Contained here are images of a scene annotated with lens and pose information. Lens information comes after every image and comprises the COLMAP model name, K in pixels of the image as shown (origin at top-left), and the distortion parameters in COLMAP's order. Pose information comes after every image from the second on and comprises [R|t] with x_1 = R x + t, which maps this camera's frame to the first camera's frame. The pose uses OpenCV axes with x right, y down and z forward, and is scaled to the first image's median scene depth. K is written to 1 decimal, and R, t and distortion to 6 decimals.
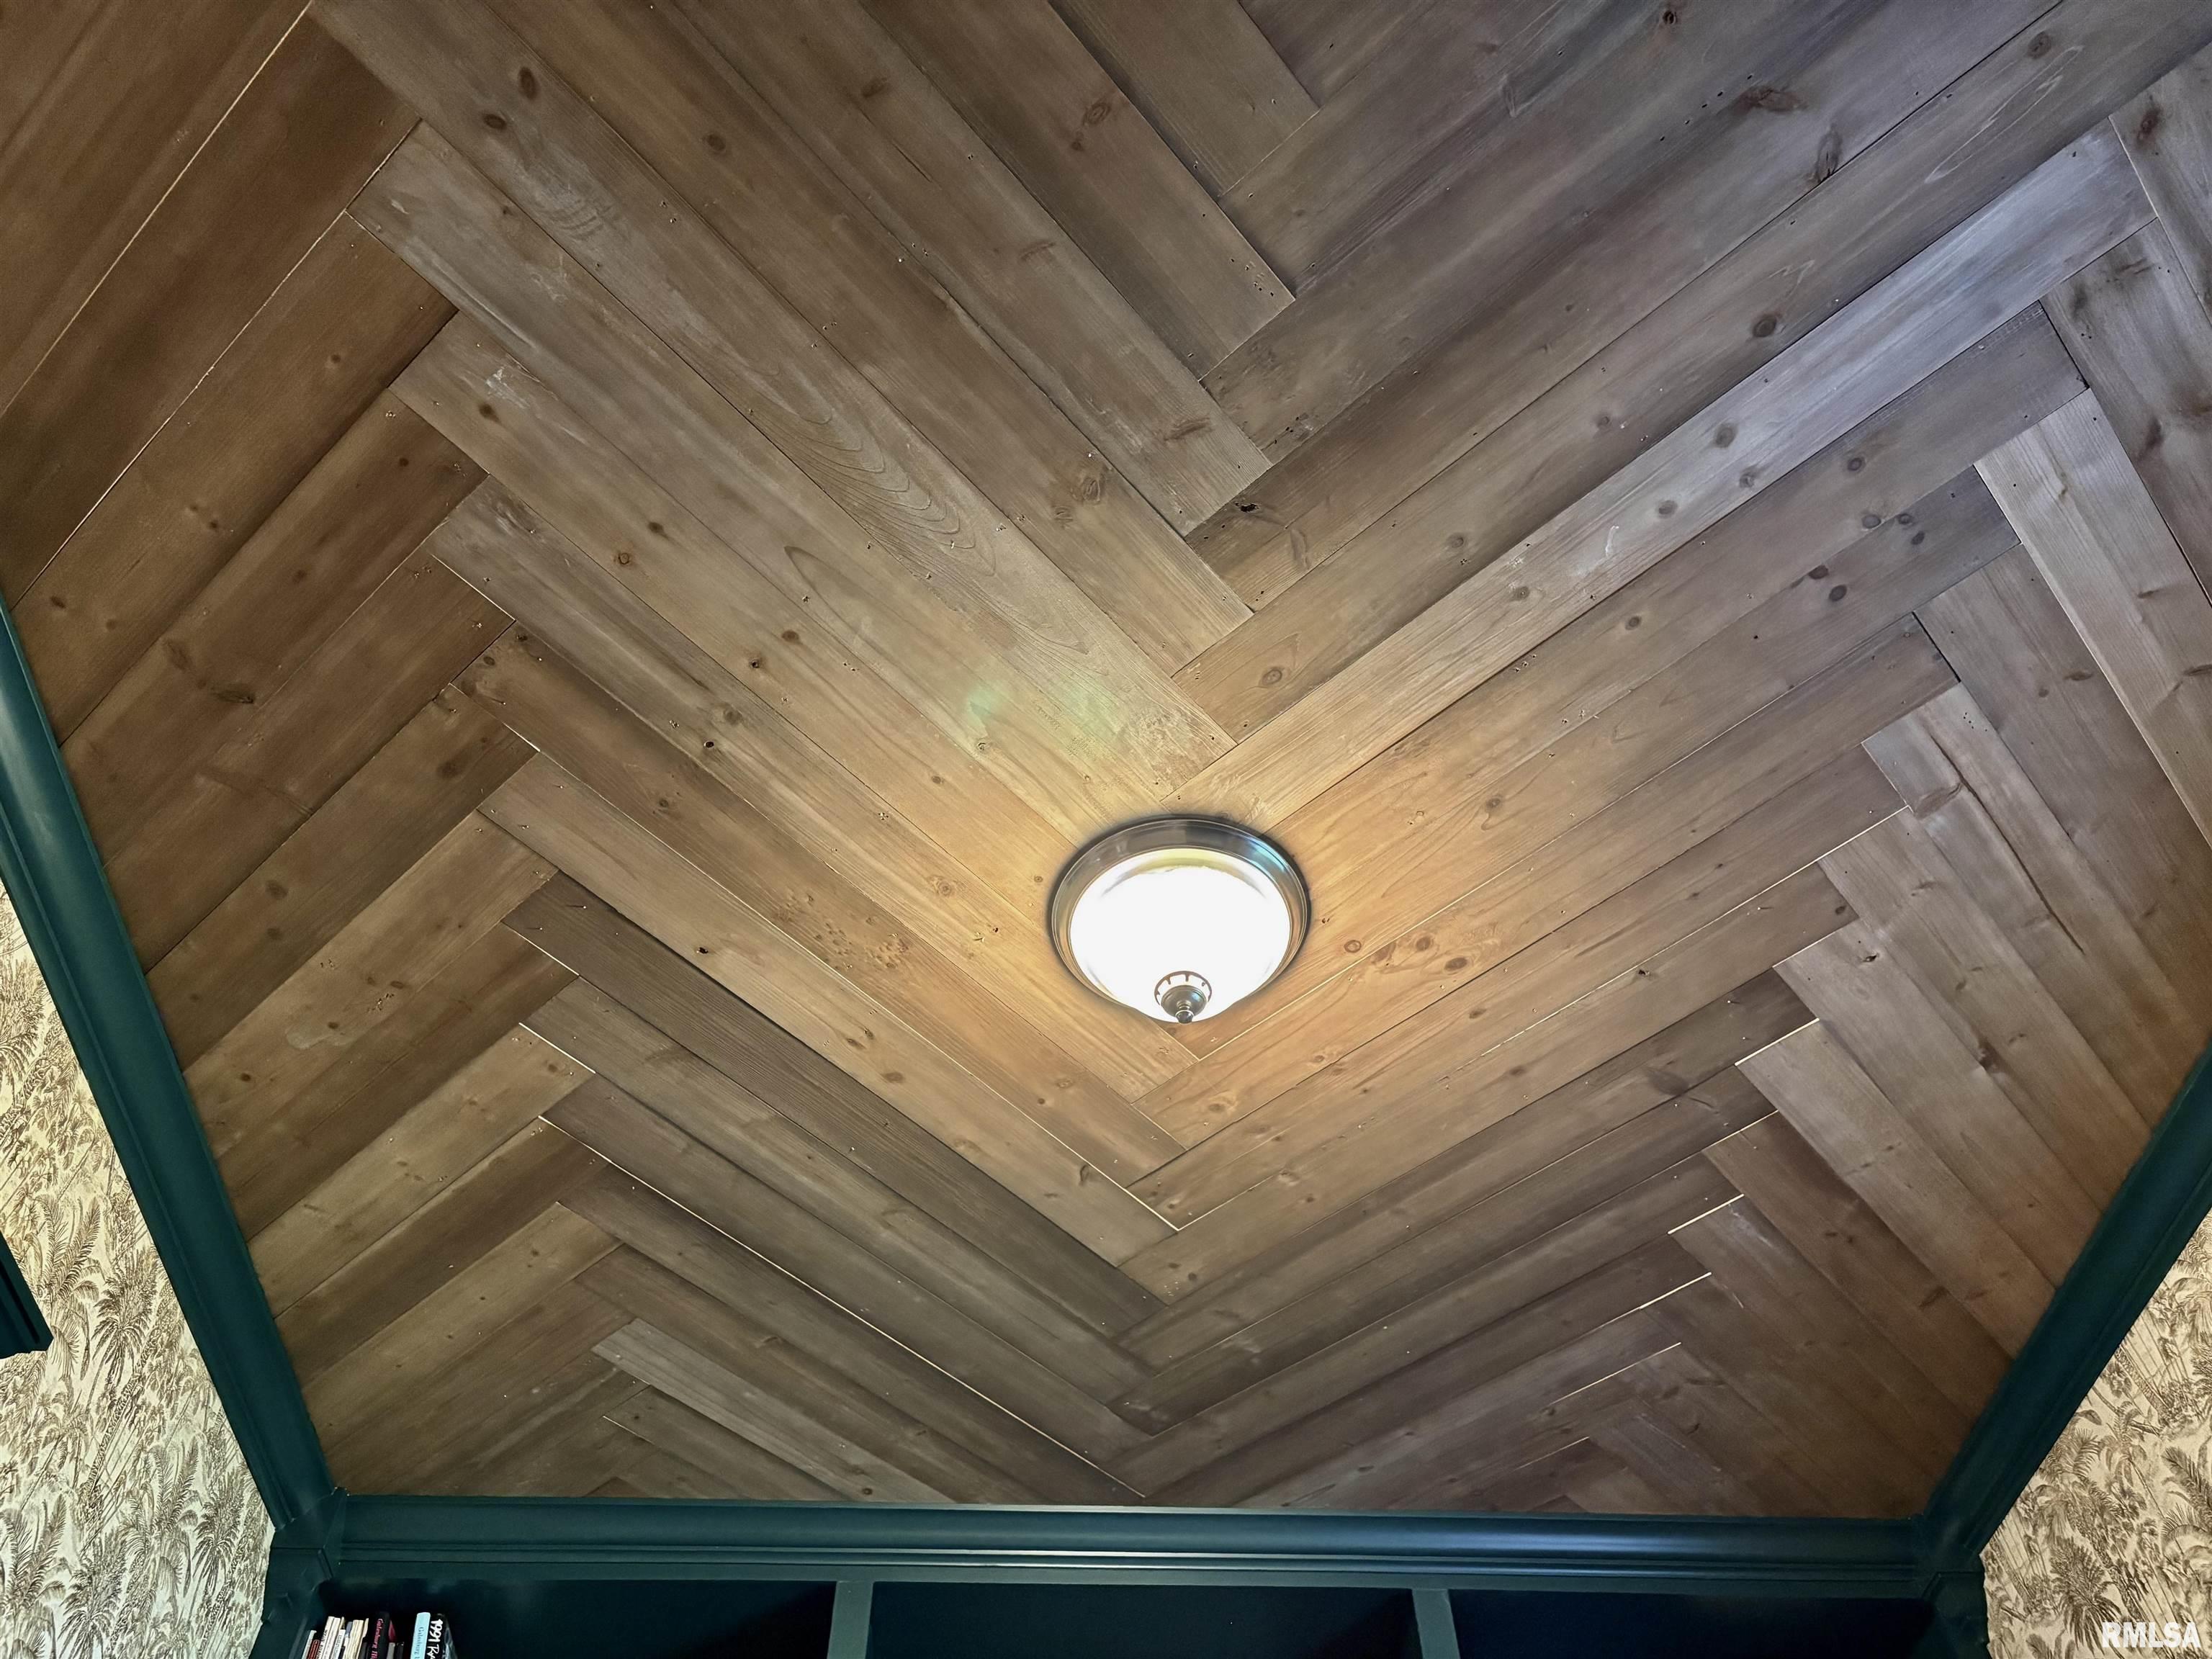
lens RADIAL K [[1689.9, 0, 1110.8], [0, 1689.9, 829.4], [0, 0, 1]] dist [0.024857, -0.014808]
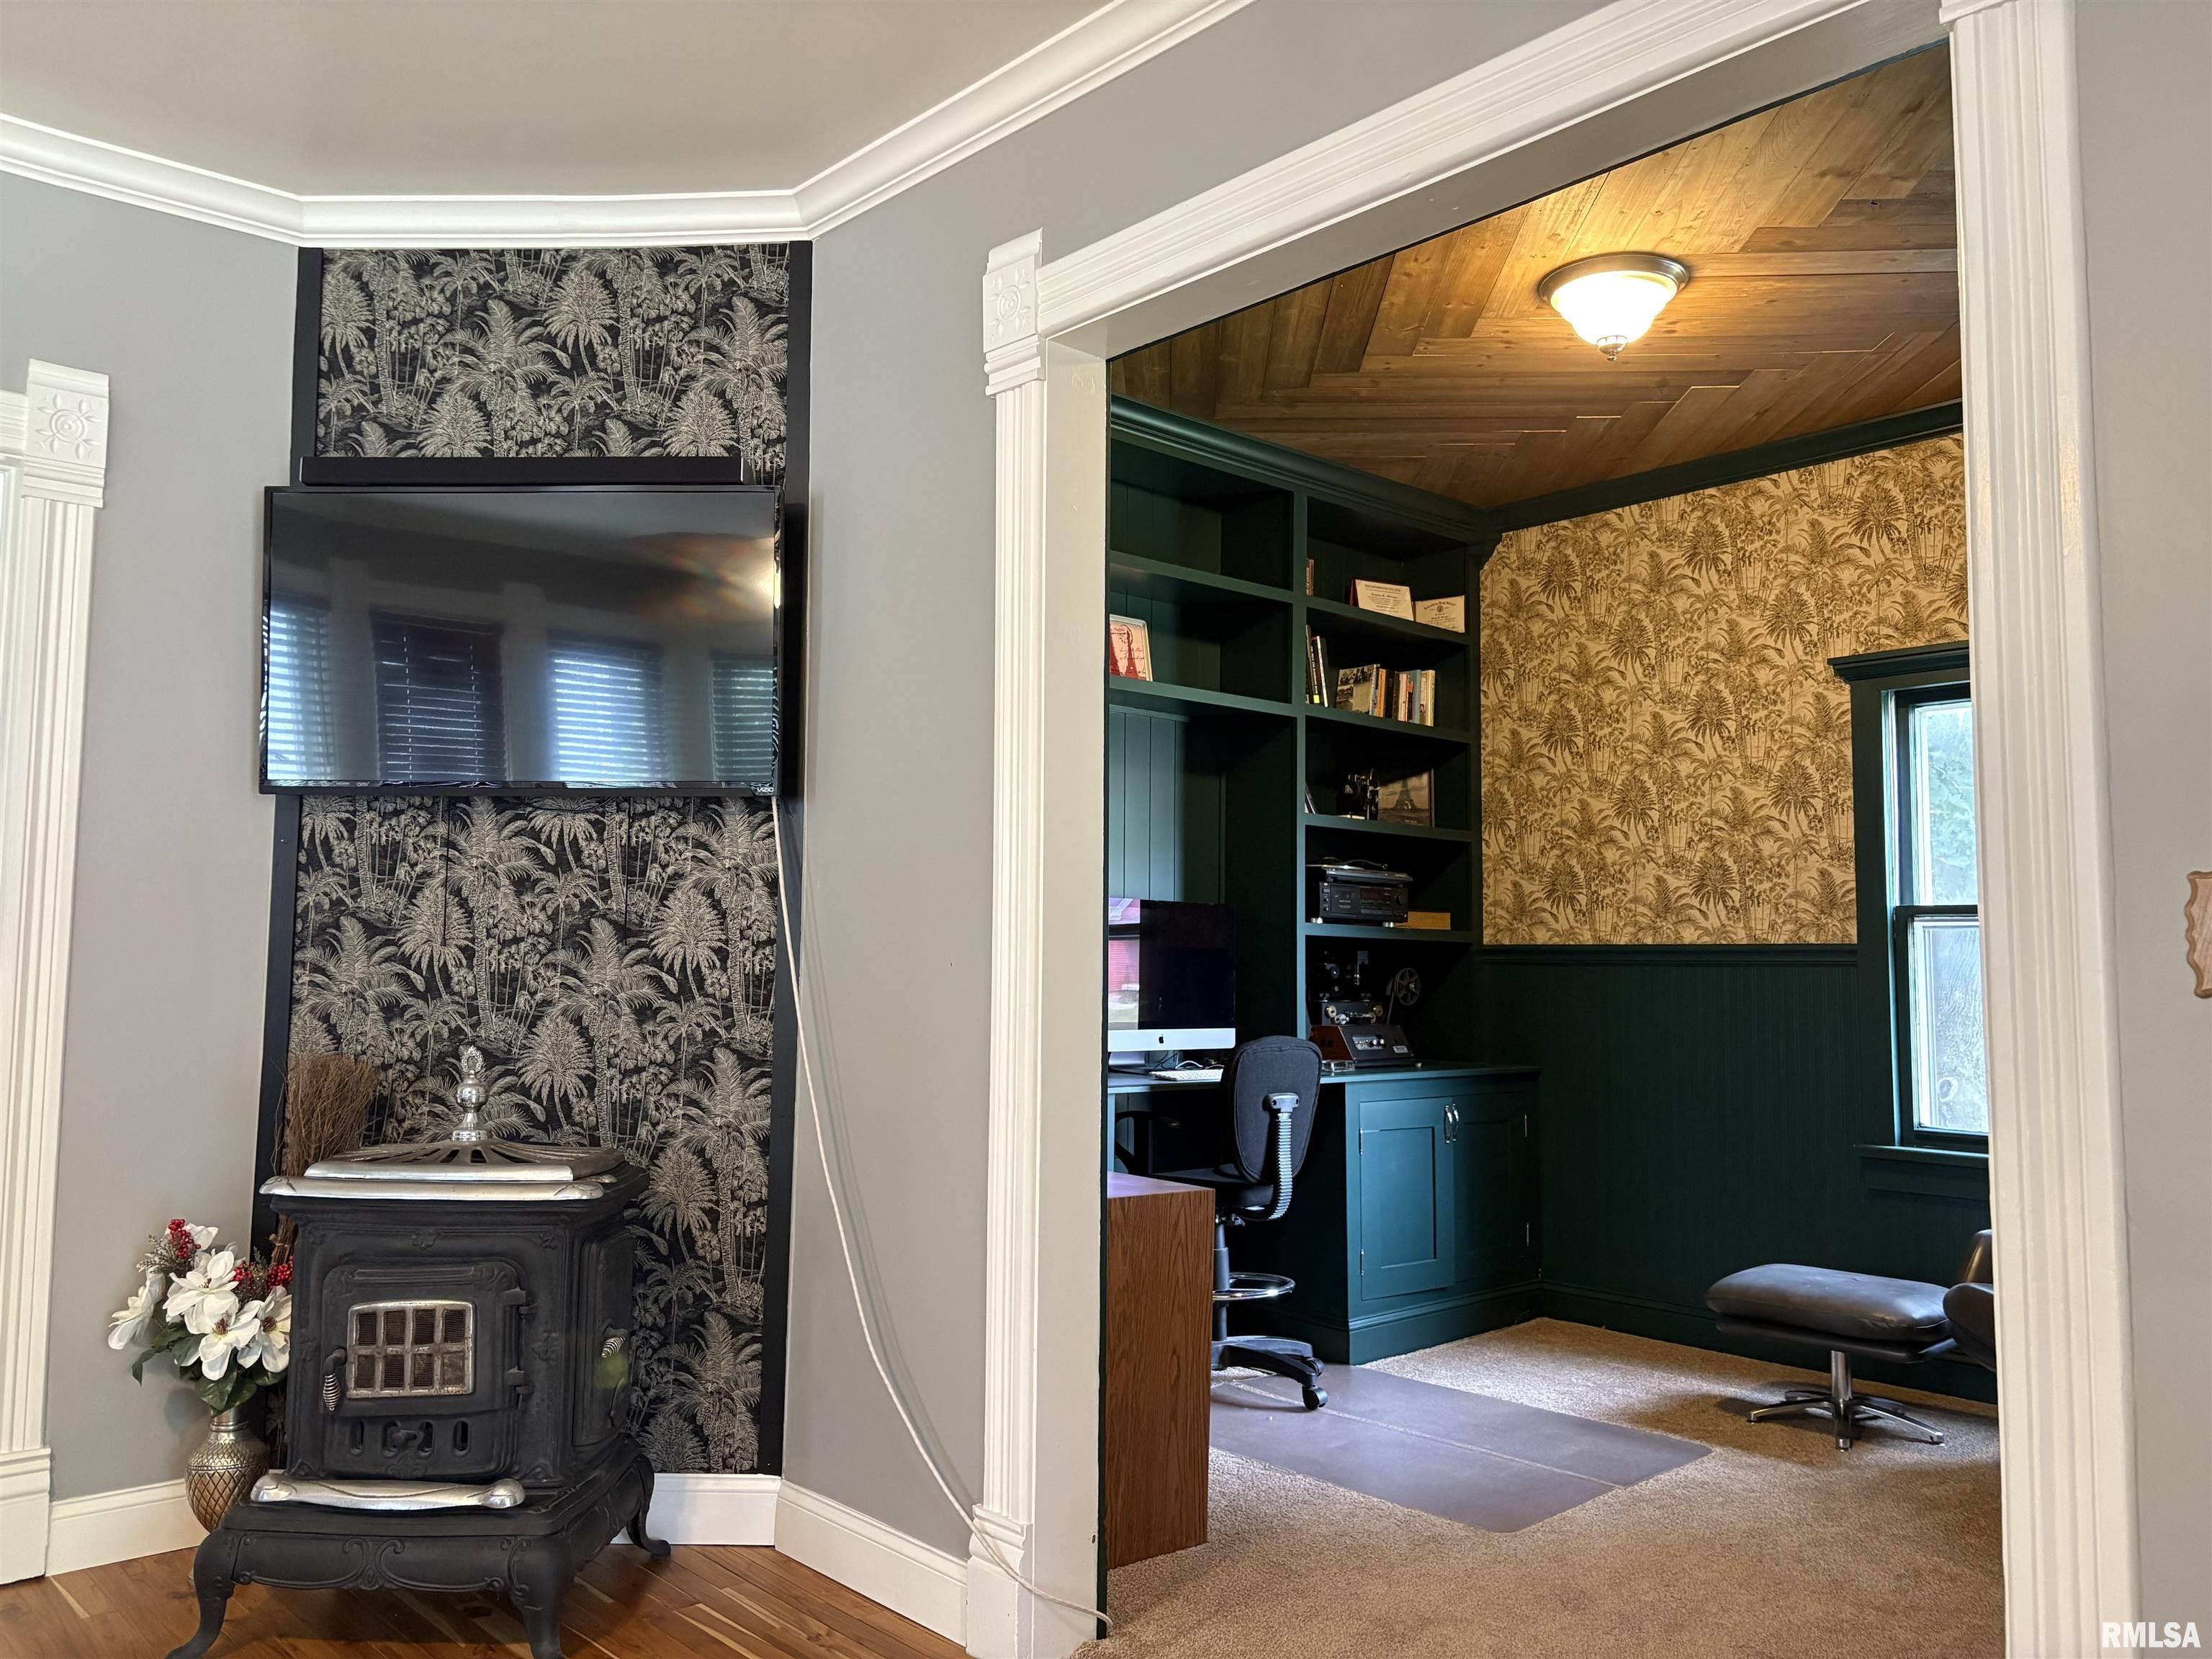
lens RADIAL K [[1689.9, 0, 1104.3], [0, 1689.9, 819.1], [0, 0, 1]] dist [0.024857, -0.014808]
pose [[0.770864, 0.083578, 0.631494, -1.147879], [-0.524526, 0.645794, 0.554818, -0.229165], [-0.361444, -0.758924, 0.541658, -0.171529]]
